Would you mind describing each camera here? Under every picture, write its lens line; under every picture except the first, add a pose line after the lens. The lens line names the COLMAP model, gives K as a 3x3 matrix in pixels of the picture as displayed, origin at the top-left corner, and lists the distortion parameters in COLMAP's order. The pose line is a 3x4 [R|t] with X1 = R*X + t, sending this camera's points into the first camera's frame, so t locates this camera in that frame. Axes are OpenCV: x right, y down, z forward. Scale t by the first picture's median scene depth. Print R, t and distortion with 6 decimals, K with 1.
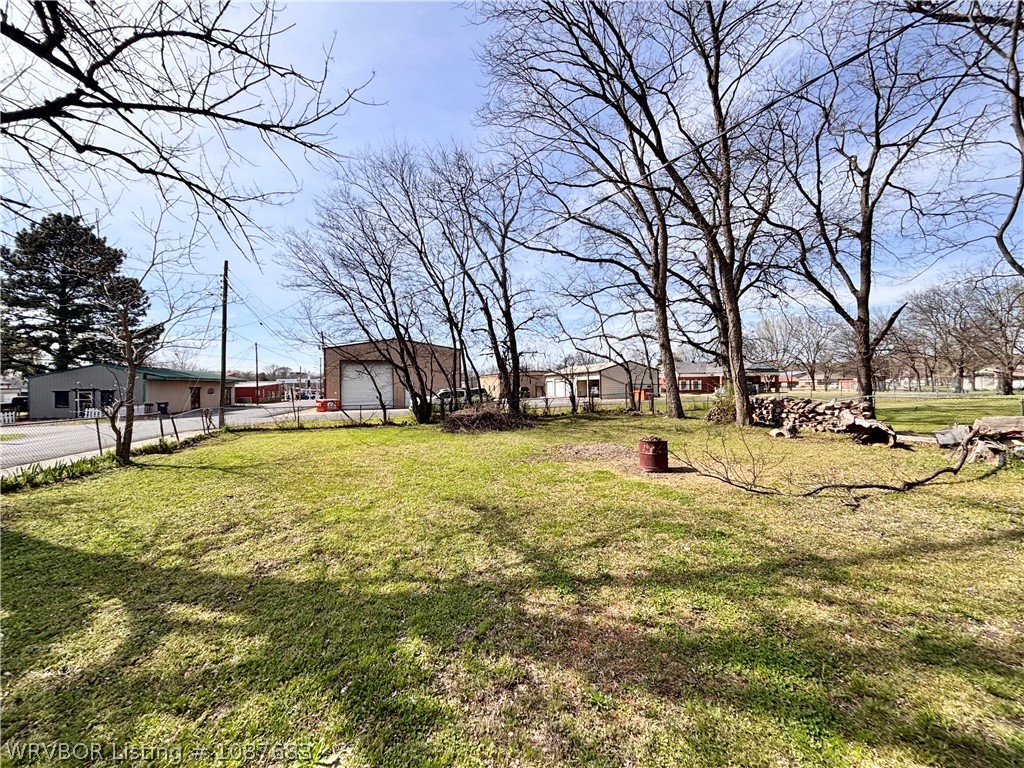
lens RADIAL K [[409.9, 0, 512.0], [0, 409.9, 384.0], [0, 0, 1]] dist [-0.000133, -0.000154]
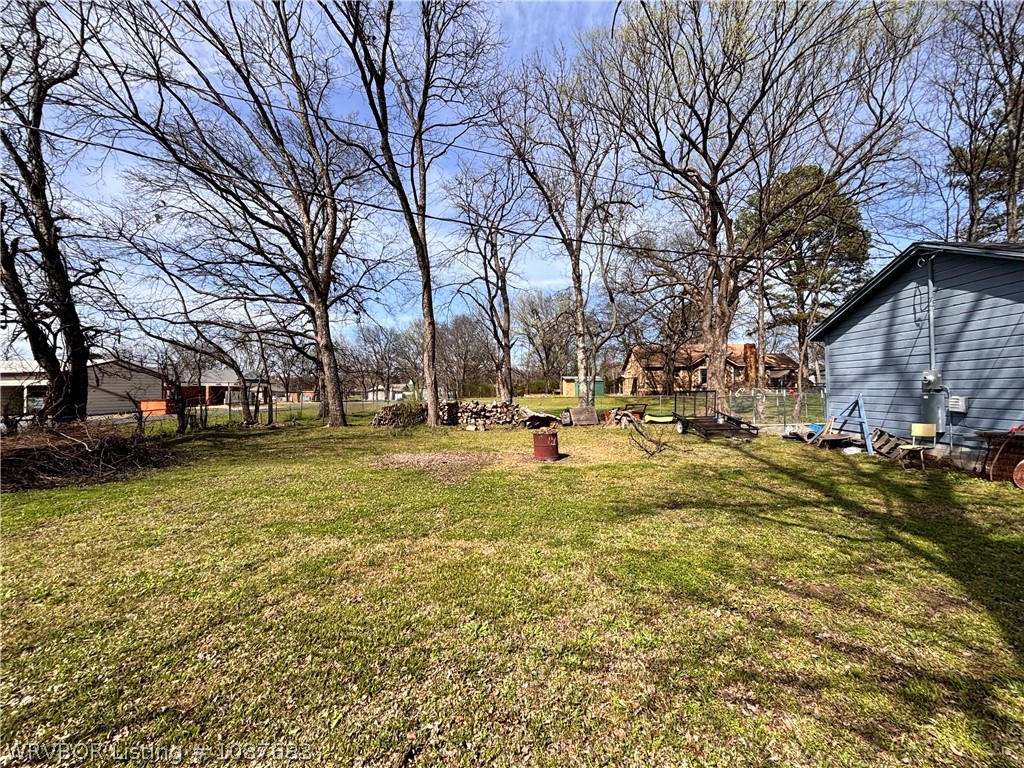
lens RADIAL K [[409.9, 0, 512.0], [0, 409.9, 384.0], [0, 0, 1]] dist [-0.000133, -0.000154]
pose [[0.346442, 0.030699, 0.937569, -0.367808], [-0.001833, 0.999485, -0.032049, 0.018756], [-0.938070, 0.009384, 0.346320, 0.339078]]
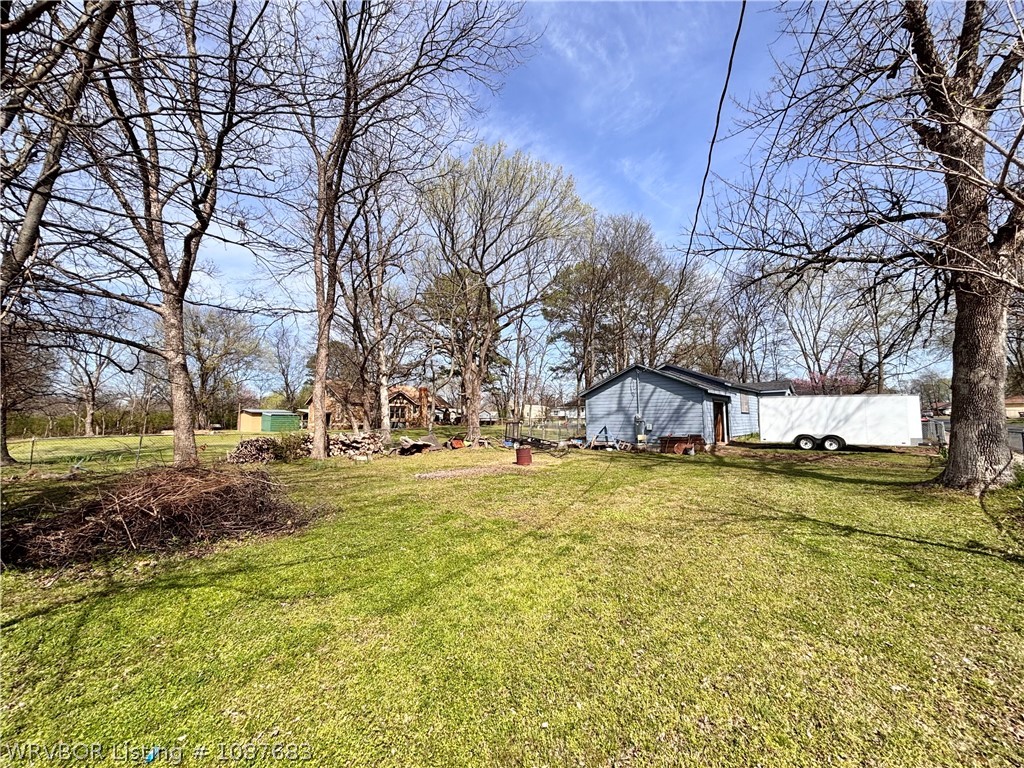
lens RADIAL K [[409.9, 0, 512.0], [0, 409.9, 384.0], [0, 0, 1]] dist [-0.000133, -0.000154]
pose [[-0.530964, 0.102476, 0.841176, -0.561667], [0.017337, 0.993767, -0.110122, 0.025783], [-0.847217, -0.043888, -0.529431, 0.961354]]
